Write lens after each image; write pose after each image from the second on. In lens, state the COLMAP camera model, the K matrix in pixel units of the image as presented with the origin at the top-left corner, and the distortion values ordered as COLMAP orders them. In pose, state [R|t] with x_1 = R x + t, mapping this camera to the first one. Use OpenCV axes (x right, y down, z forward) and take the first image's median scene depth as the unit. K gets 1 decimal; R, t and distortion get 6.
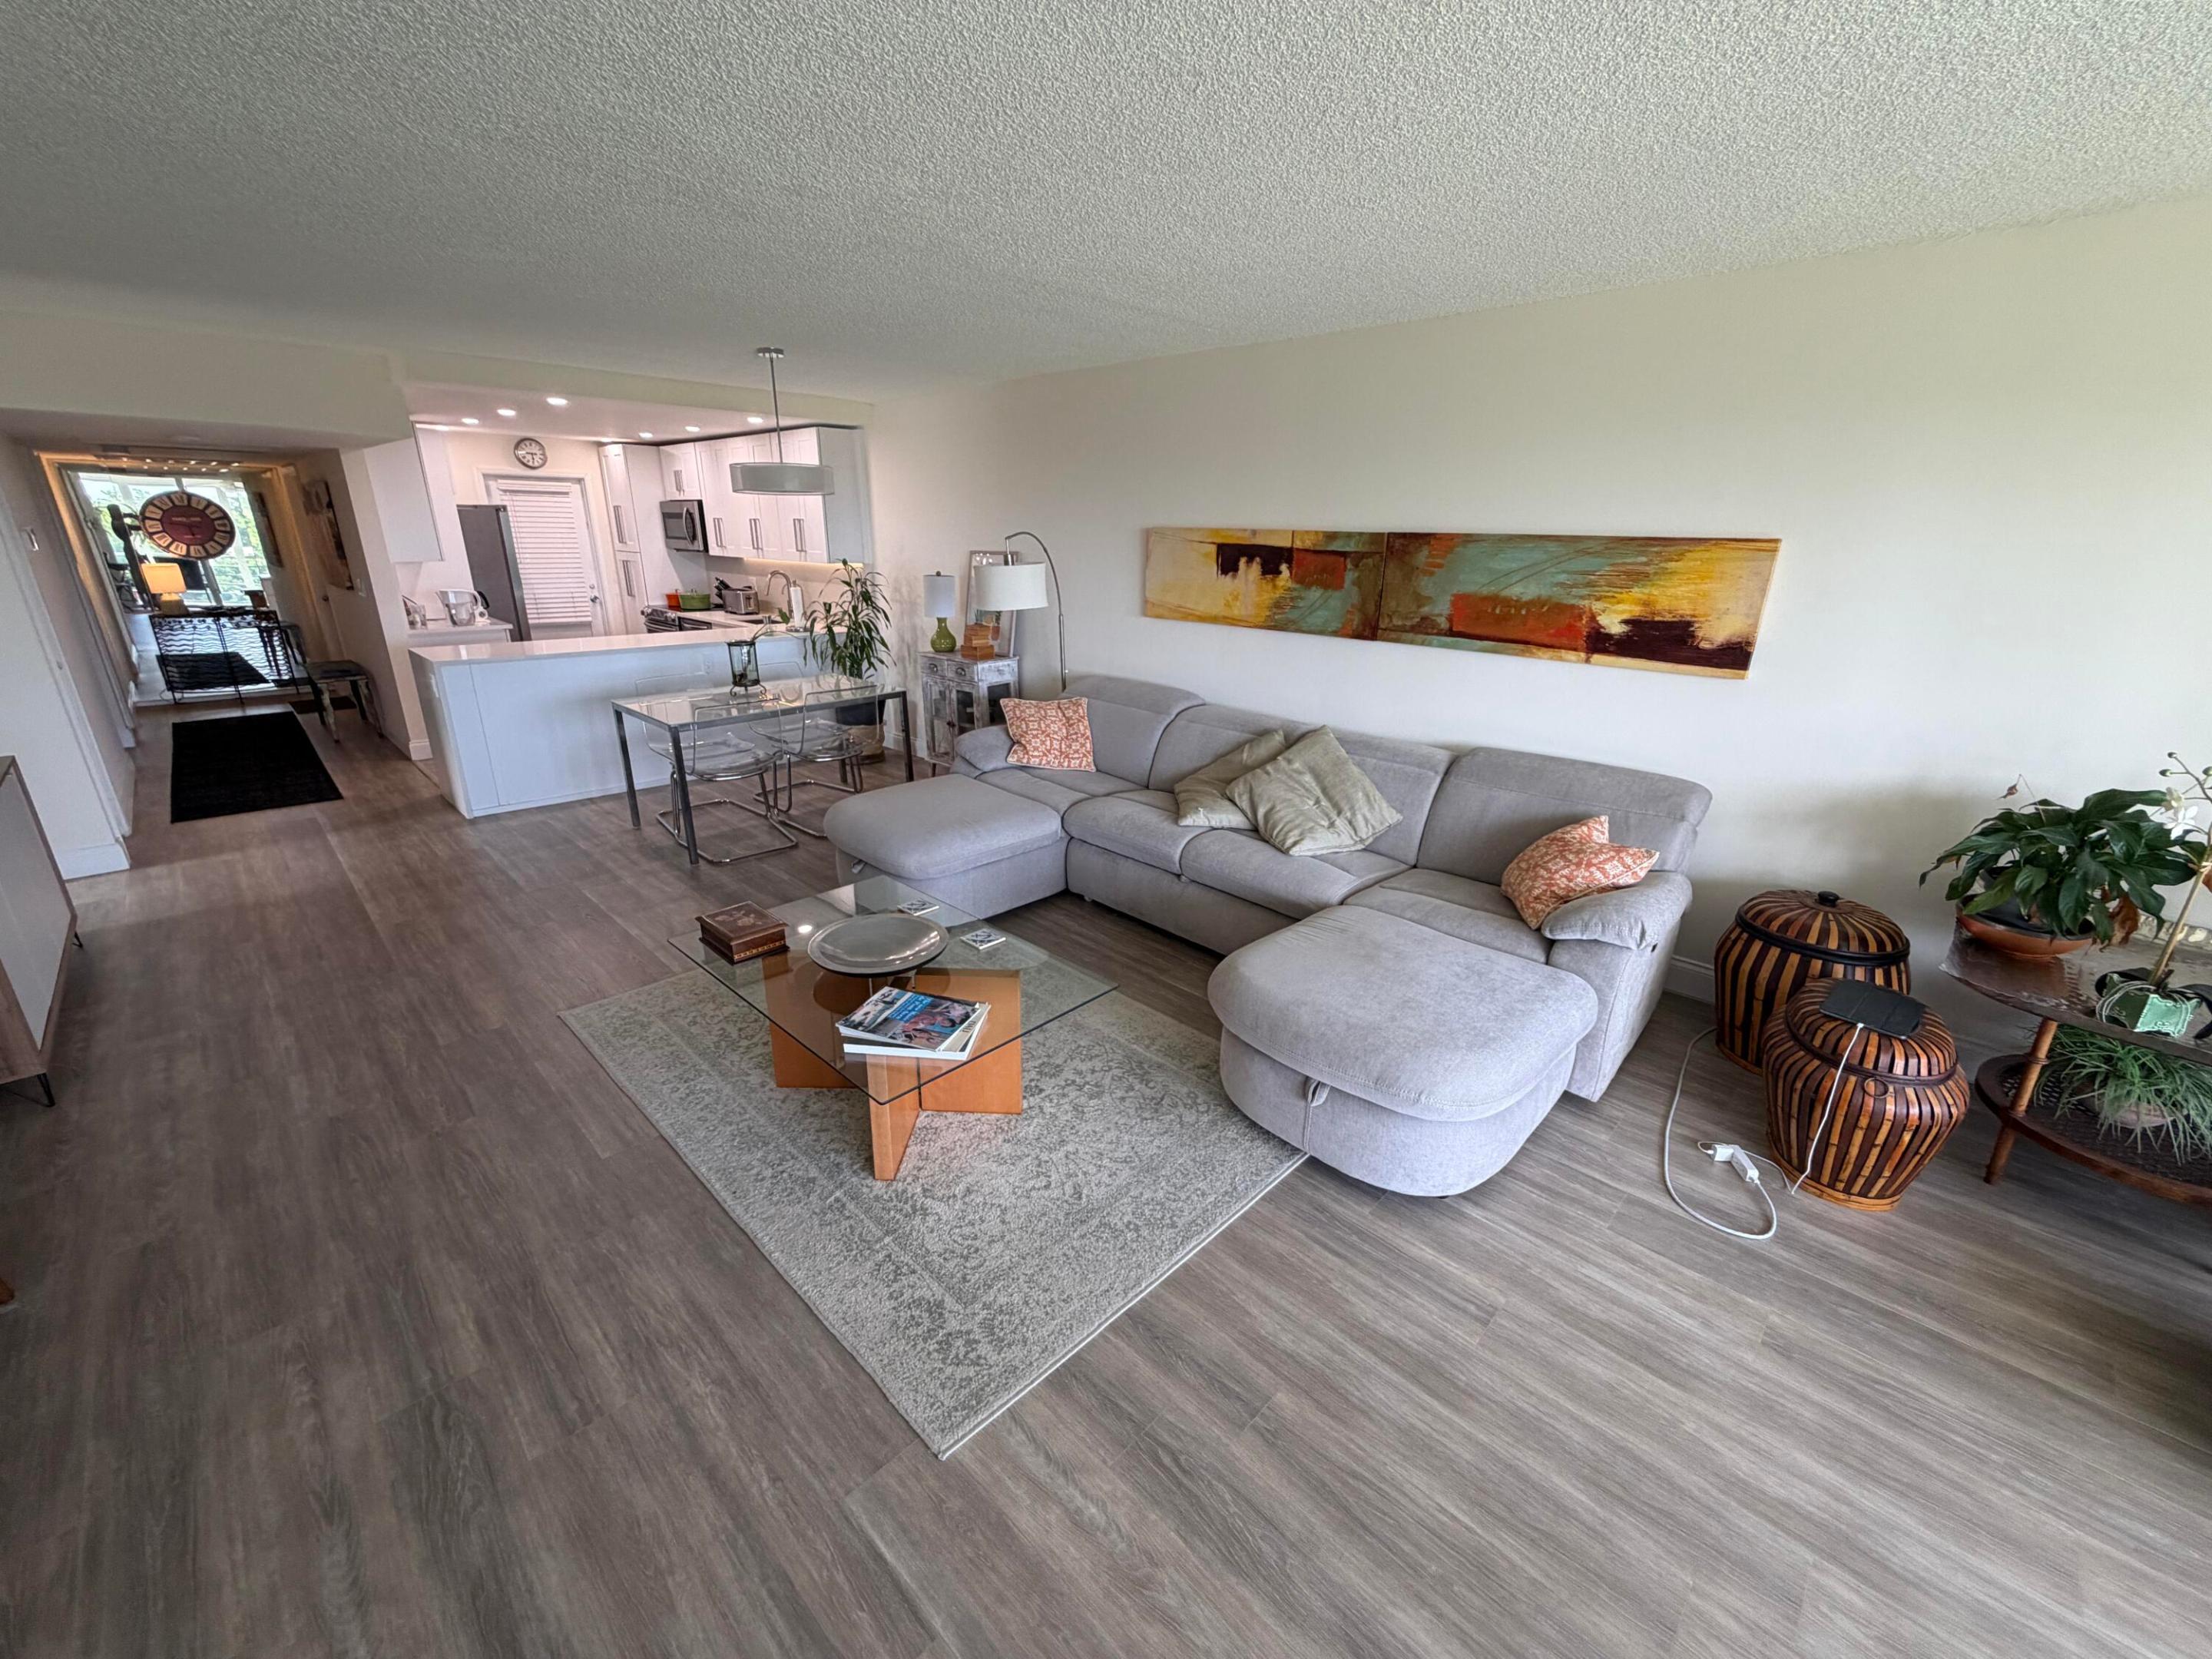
lens RADIAL K [[881.2, 0, 1109.5], [0, 881.2, 836.9], [0, 0, 1]] dist [-0.001227, 0.000309]
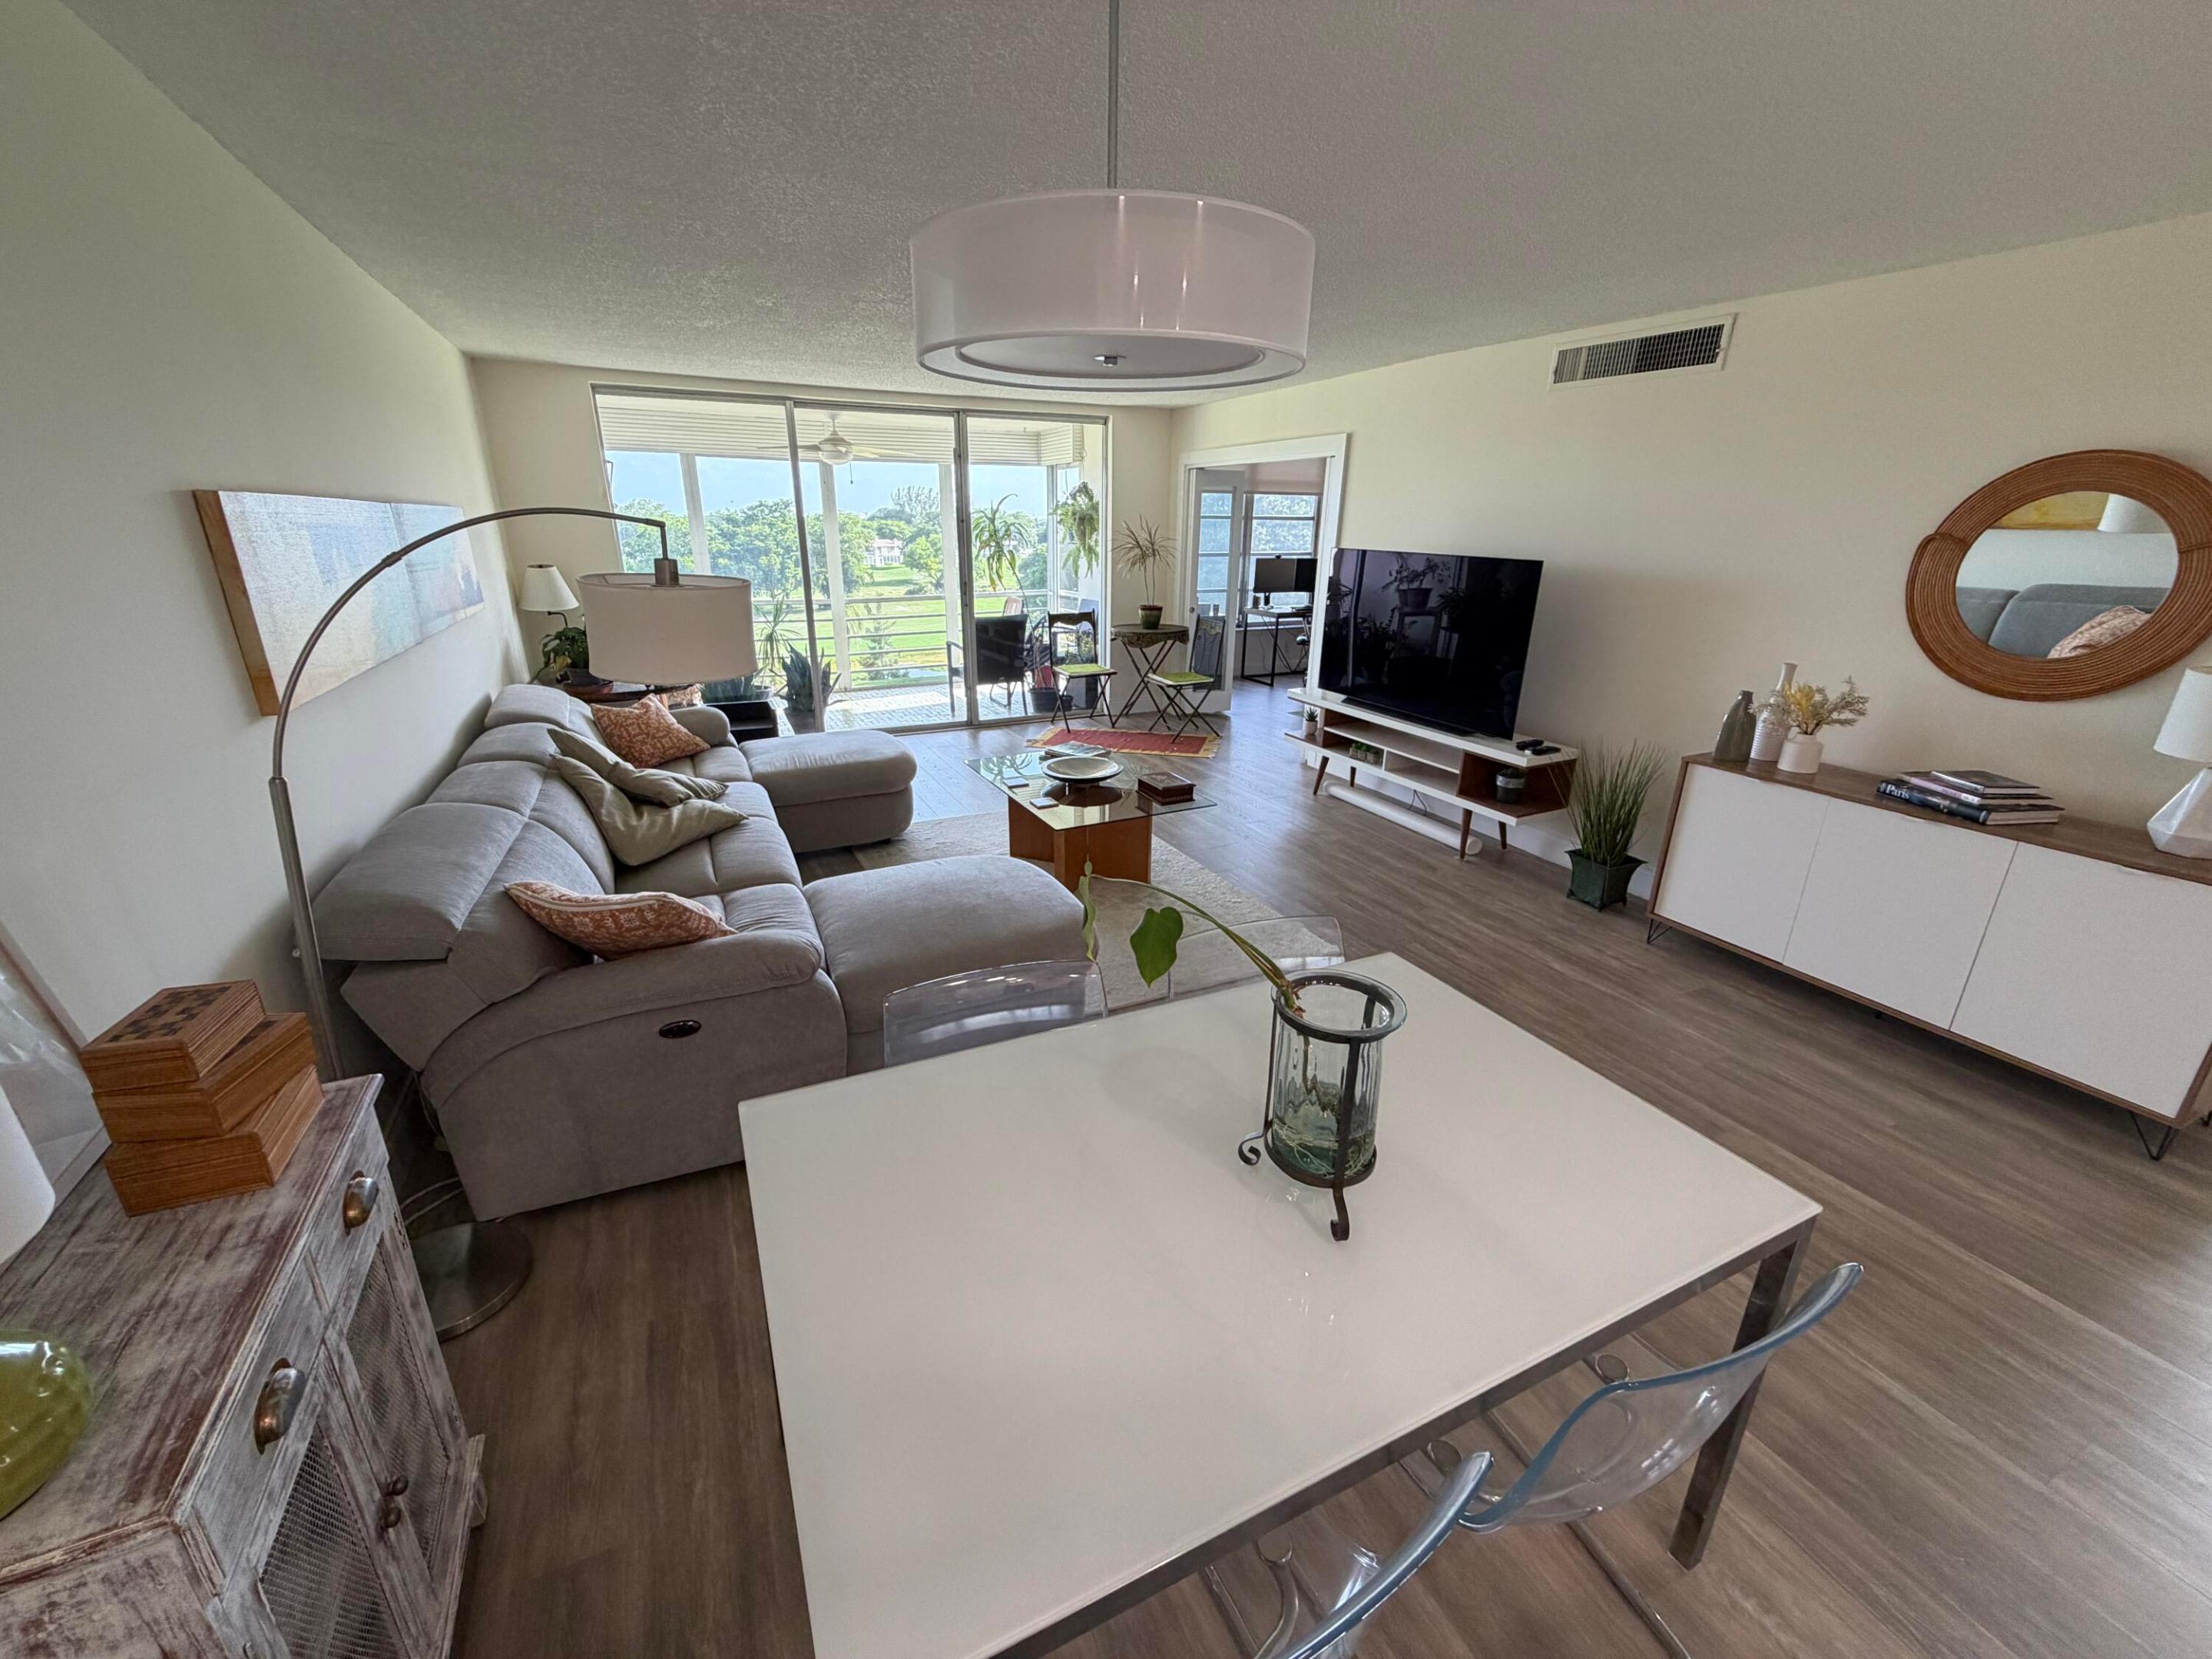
lens RADIAL K [[881.2, 0, 1094.5], [0, 881.2, 824.4], [0, 0, 1]] dist [-0.001227, 0.000309]
pose [[-0.937056, -0.132490, 0.323068, -0.598457], [0.096216, 0.791431, 0.603638, -0.566745], [-0.335662, 0.596727, -0.728868, 1.628804]]
